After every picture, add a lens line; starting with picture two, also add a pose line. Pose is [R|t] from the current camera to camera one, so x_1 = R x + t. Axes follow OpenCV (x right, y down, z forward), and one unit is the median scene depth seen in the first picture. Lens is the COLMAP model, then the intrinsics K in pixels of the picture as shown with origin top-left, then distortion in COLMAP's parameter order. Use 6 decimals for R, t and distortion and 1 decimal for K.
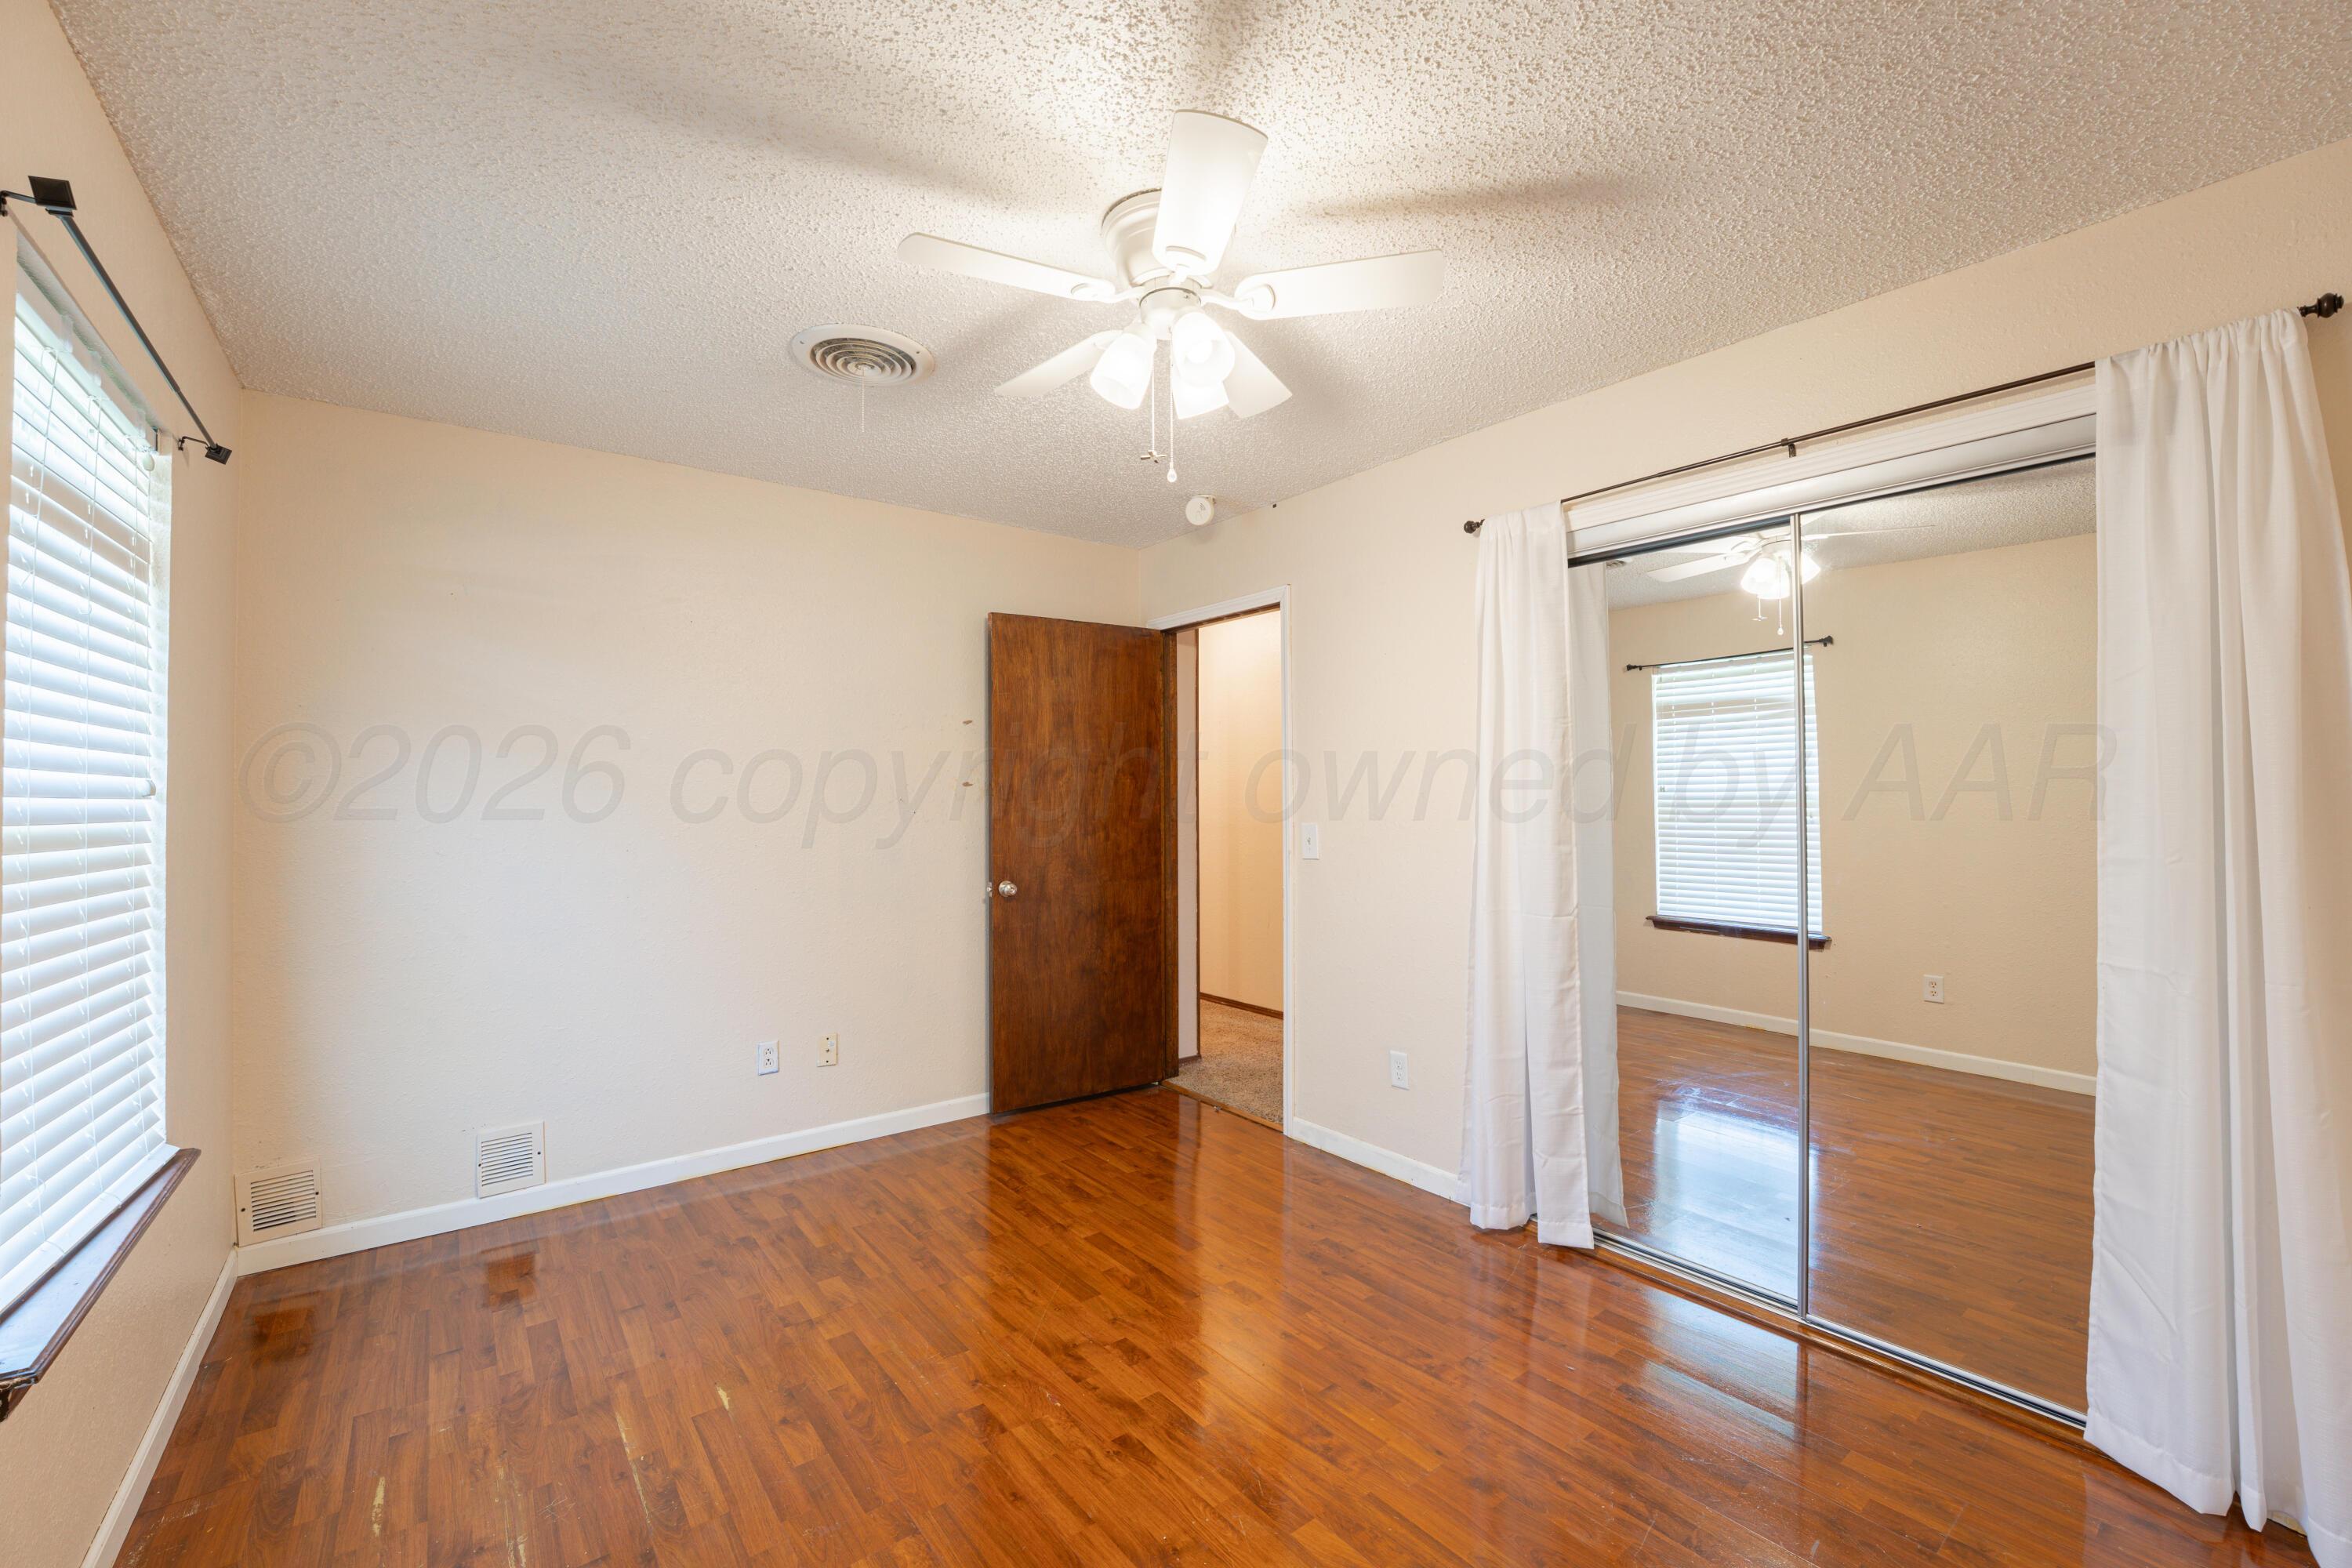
lens RADIAL K [[958.1, 0, 1173.9], [0, 958.1, 780.3], [0, 0, 1]] dist [-0.016585, 0.000247]
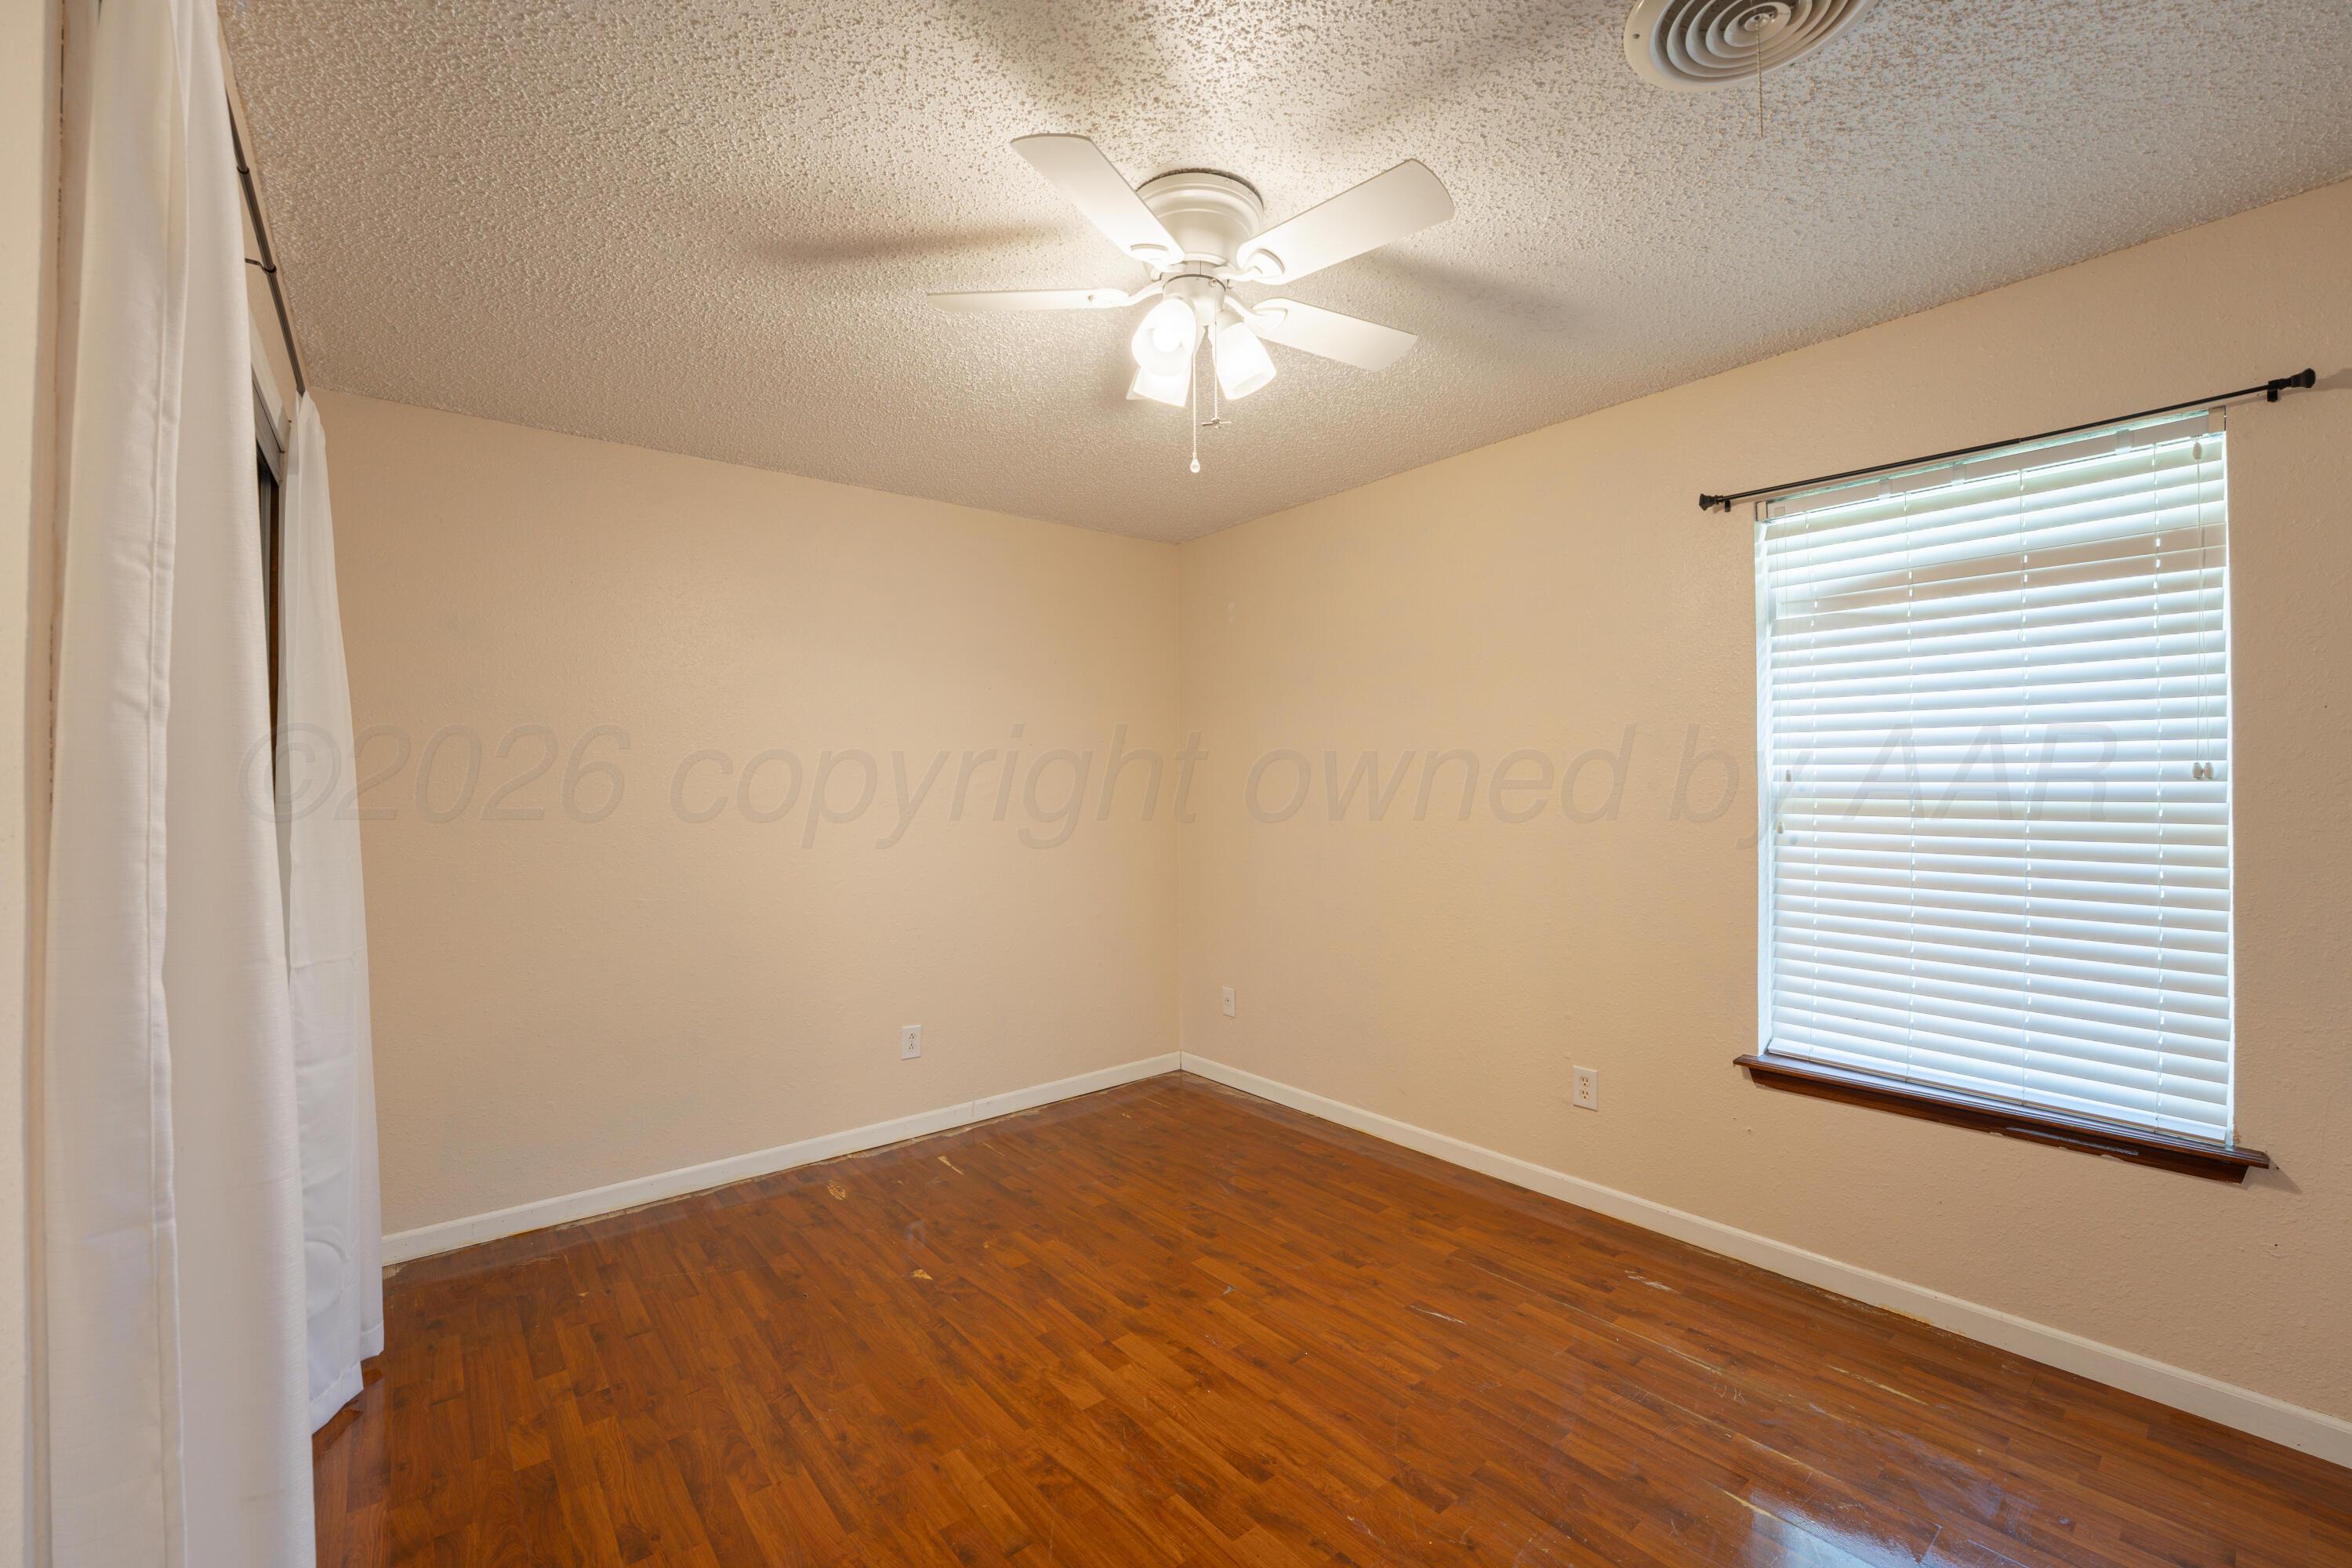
lens RADIAL K [[958.1, 0, 1173.9], [0, 958.1, 780.3], [0, 0, 1]] dist [-0.016585, 0.000247]
pose [[-0.999608, 0.014633, -0.023854, 0.047795], [0.014953, 0.999800, -0.013265, 0.016398], [0.023655, -0.013616, -0.999627, 1.999390]]
